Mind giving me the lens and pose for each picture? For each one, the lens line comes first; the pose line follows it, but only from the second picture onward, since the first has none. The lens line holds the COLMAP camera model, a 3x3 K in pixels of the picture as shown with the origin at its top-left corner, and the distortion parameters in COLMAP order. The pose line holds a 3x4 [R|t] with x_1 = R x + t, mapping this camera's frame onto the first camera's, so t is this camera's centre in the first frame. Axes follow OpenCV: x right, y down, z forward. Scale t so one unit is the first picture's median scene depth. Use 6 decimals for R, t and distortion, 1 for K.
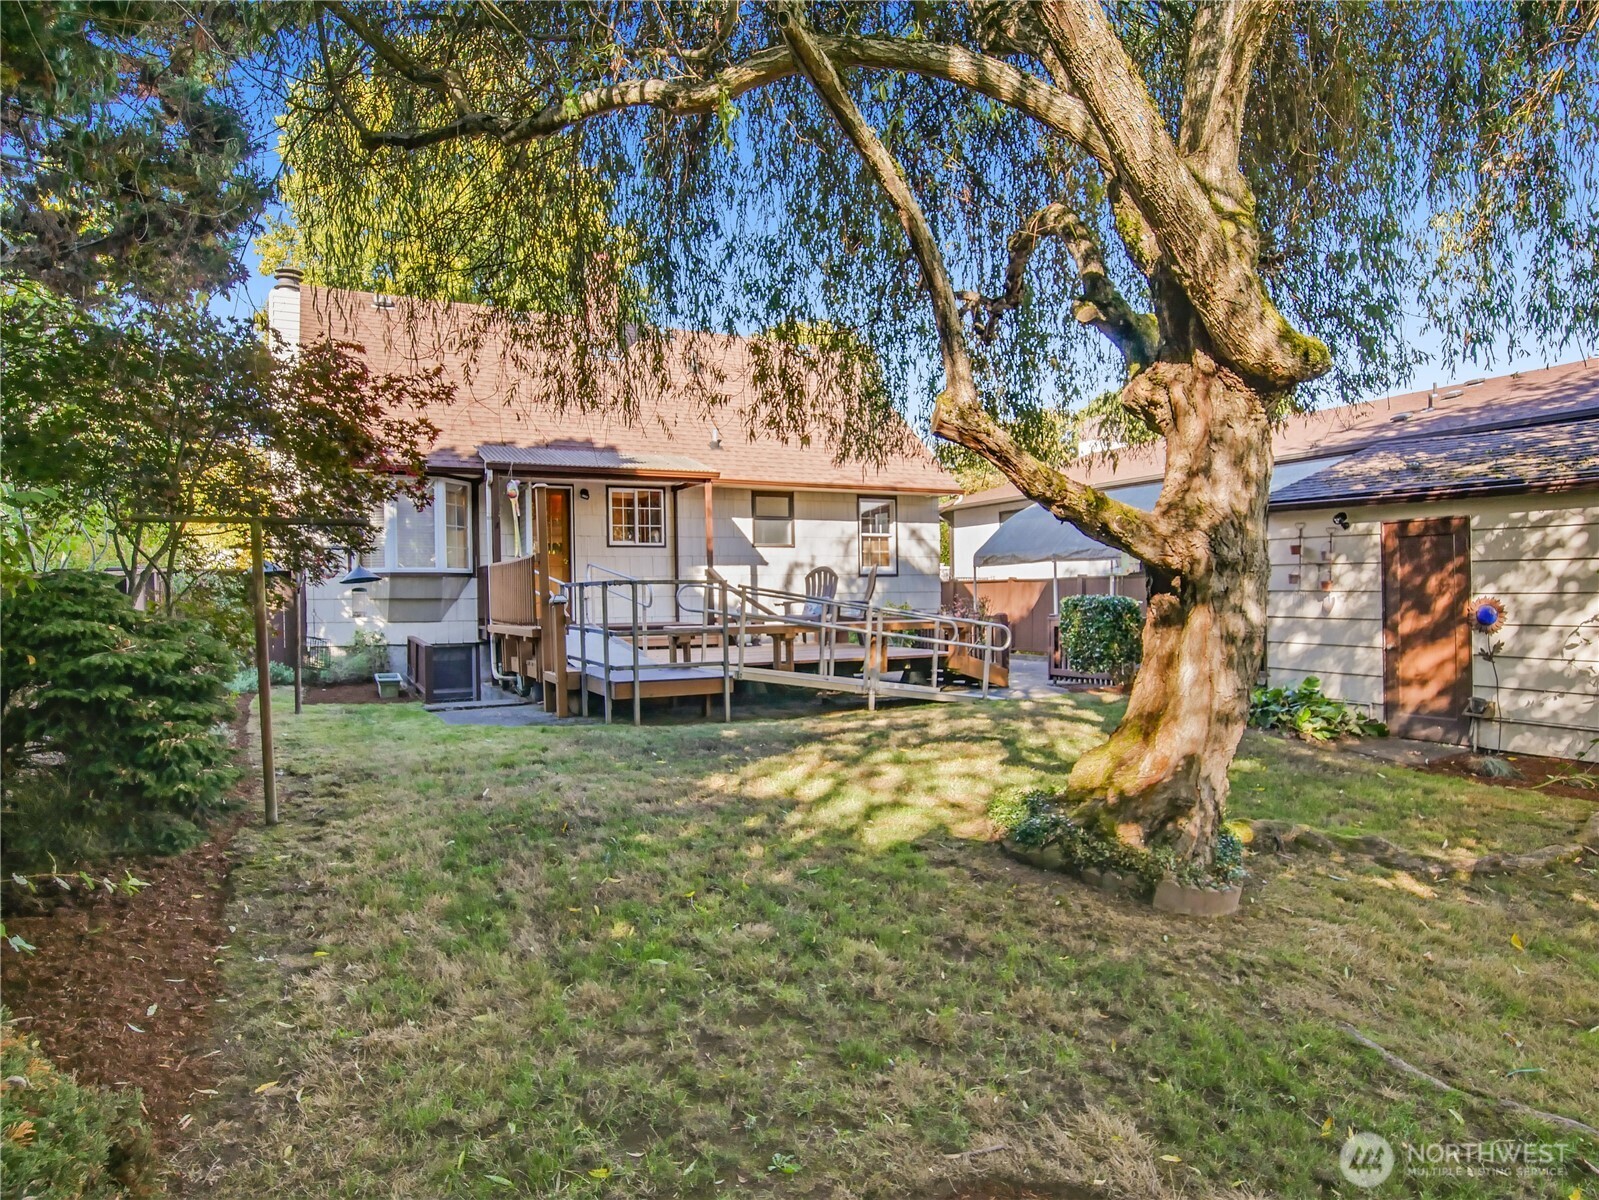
lens RADIAL K [[967.0, 0, 798.7], [0, 967.0, 601.0], [0, 0, 1]] dist [-0.023025, 0.001615]
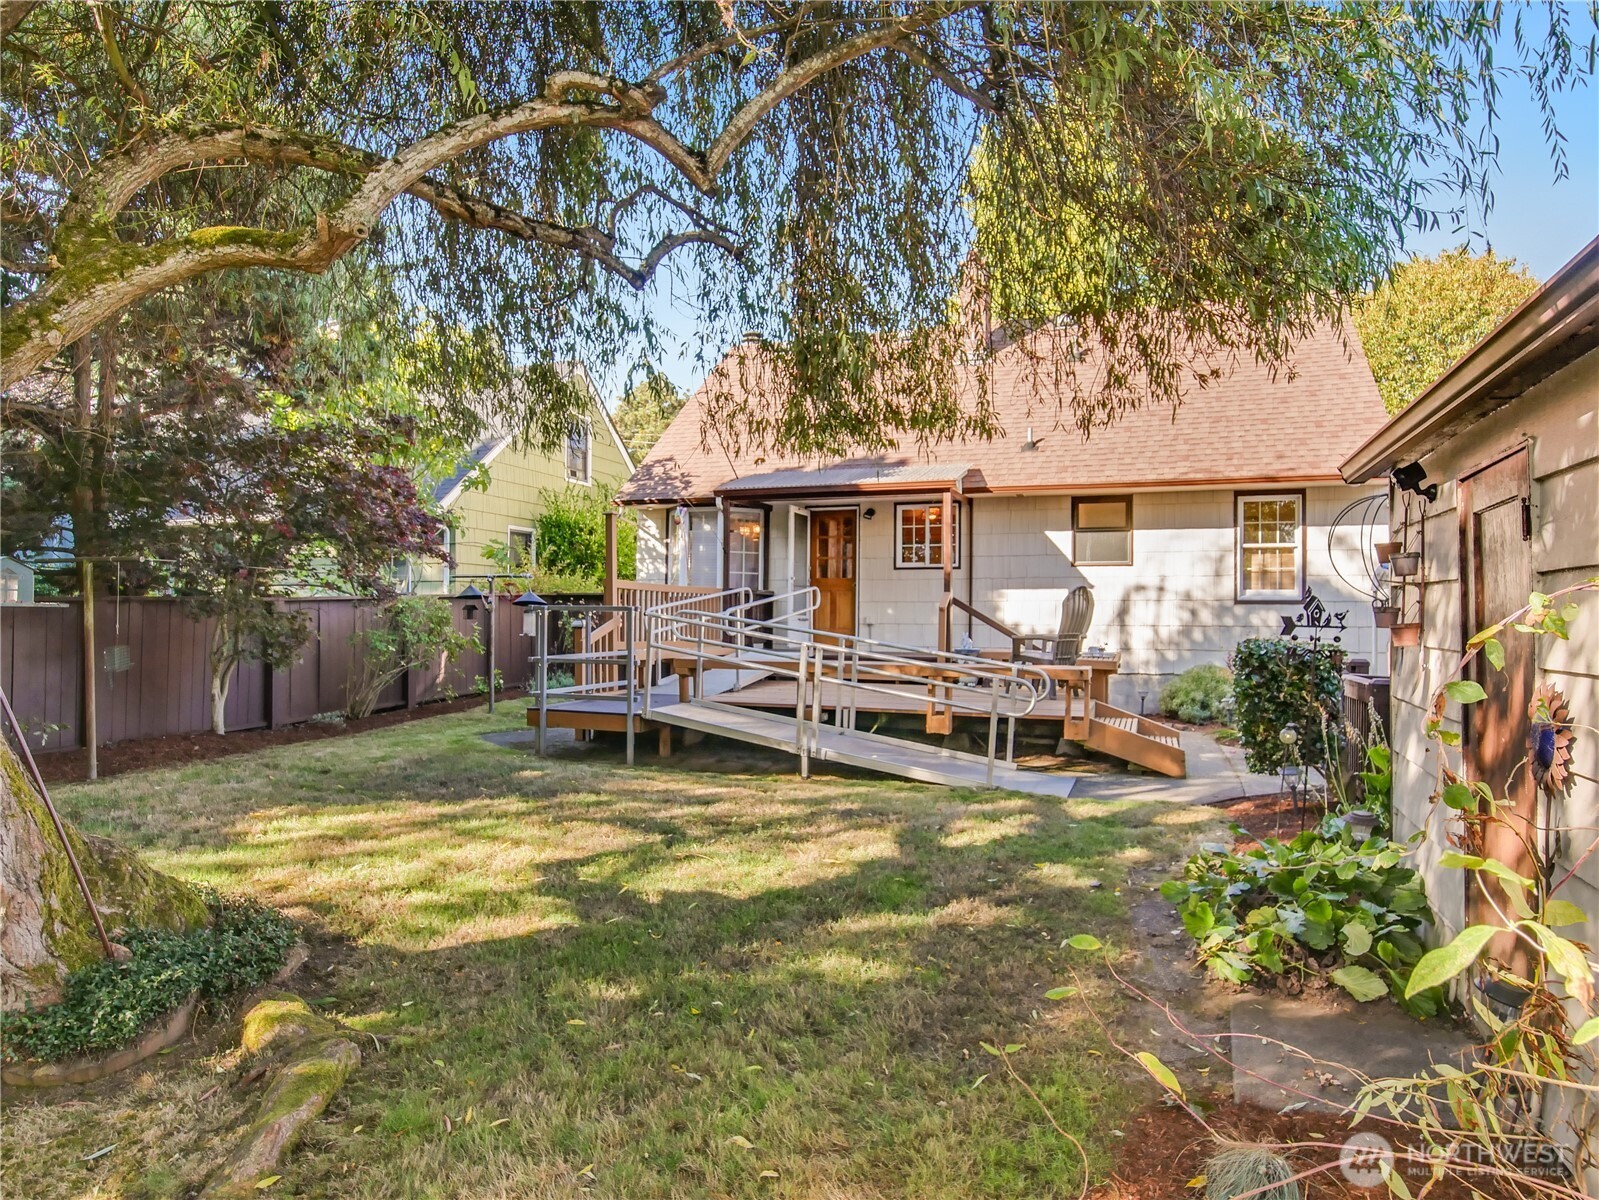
lens RADIAL K [[967.0, 0, 801.0], [0, 967.0, 599.5], [0, 0, 1]] dist [-0.023025, 0.001615]
pose [[0.671688, 0.005614, -0.740813, 0.399418], [-0.025937, 0.999536, -0.015942, -0.009141], [0.740380, 0.029923, 0.671523, 0.289913]]
